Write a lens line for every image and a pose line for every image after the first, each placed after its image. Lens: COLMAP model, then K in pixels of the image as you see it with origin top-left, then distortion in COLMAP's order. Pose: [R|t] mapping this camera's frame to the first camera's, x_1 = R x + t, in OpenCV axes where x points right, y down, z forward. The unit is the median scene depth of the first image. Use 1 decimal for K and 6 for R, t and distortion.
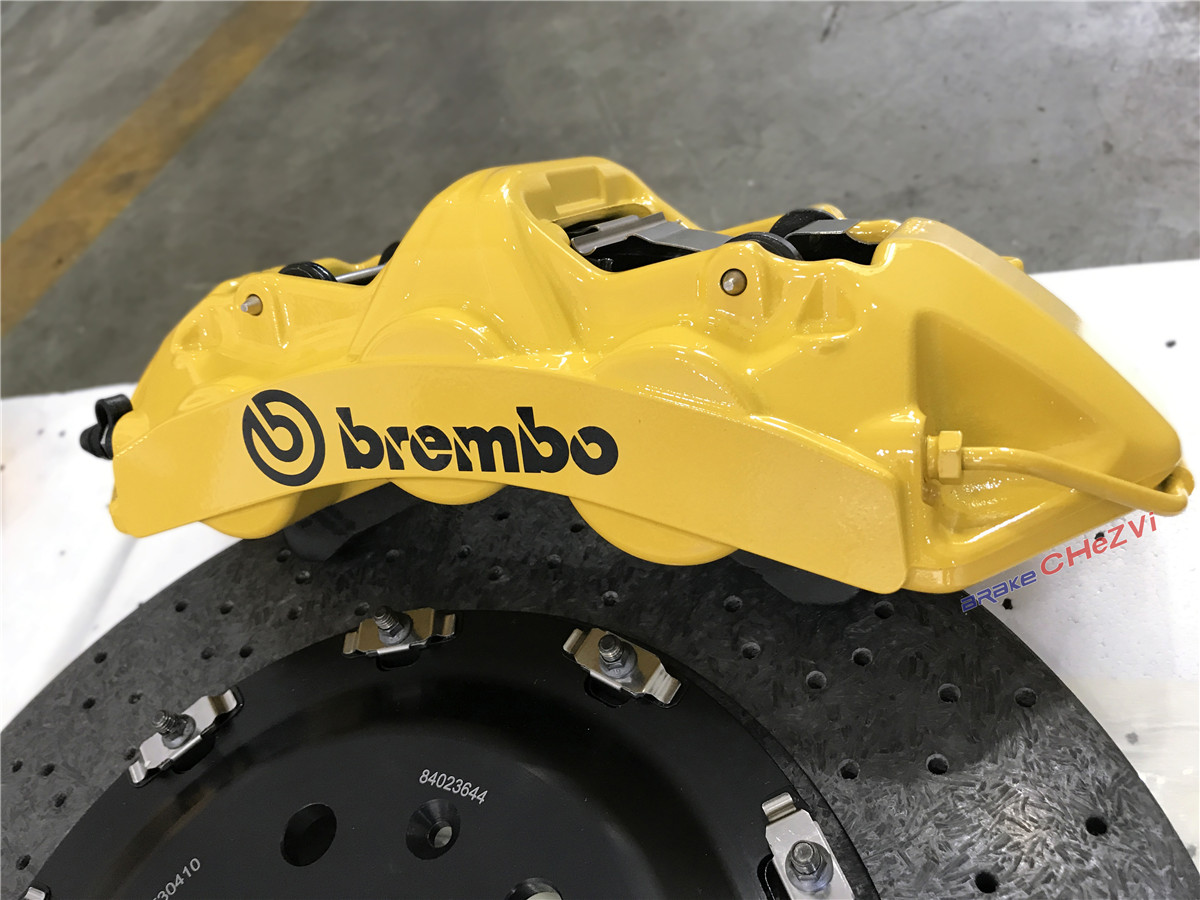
lens RADIAL K [[982.5, 0, 602.5], [0, 982.5, 458.7], [0, 0, 1]] dist [0.044967, -0.055939]
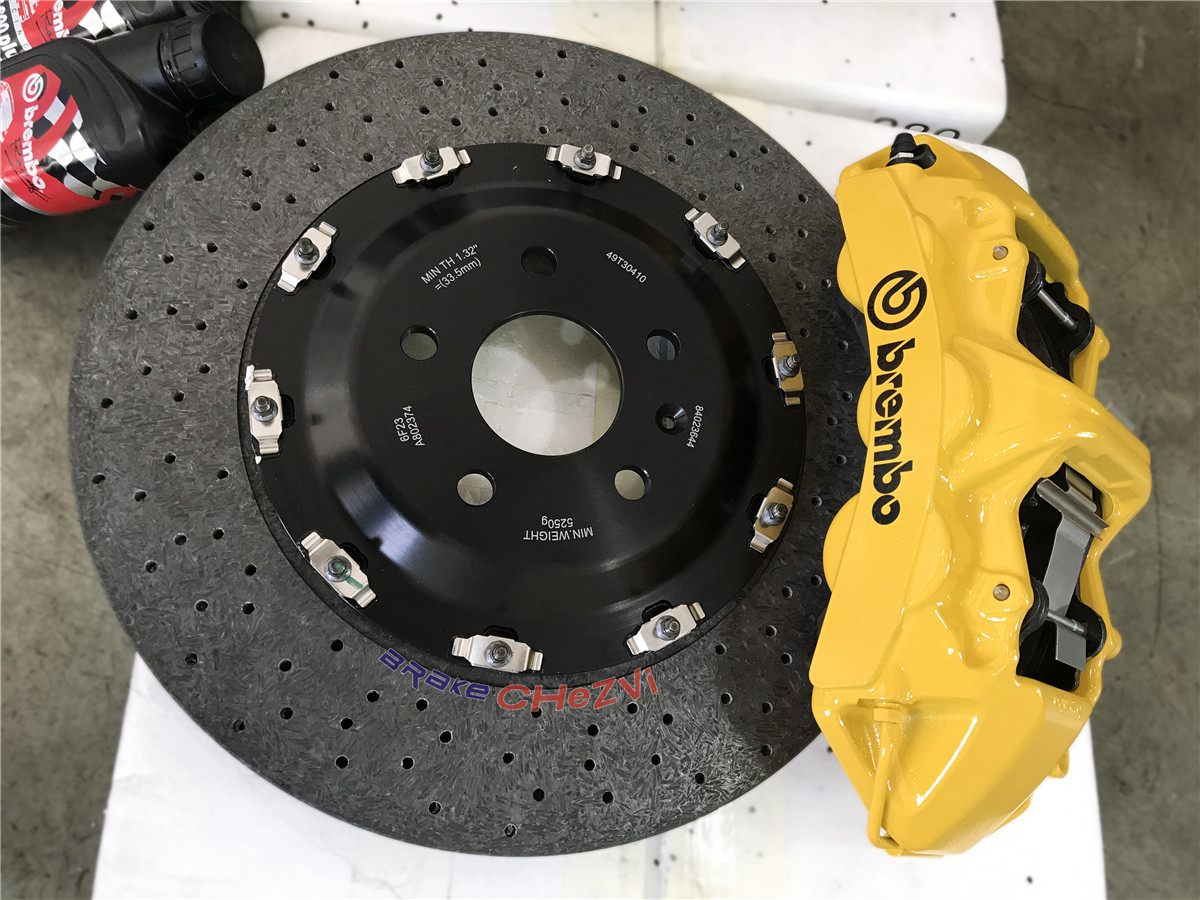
lens RADIAL K [[982.5, 0, 602.5], [0, 982.5, 458.7], [0, 0, 1]] dist [0.044967, -0.055939]
pose [[0.079939, 0.995520, 0.050497, -0.204703], [-0.898460, 0.050019, 0.436198, -0.292327], [0.431718, -0.080239, 0.898433, -0.673760]]
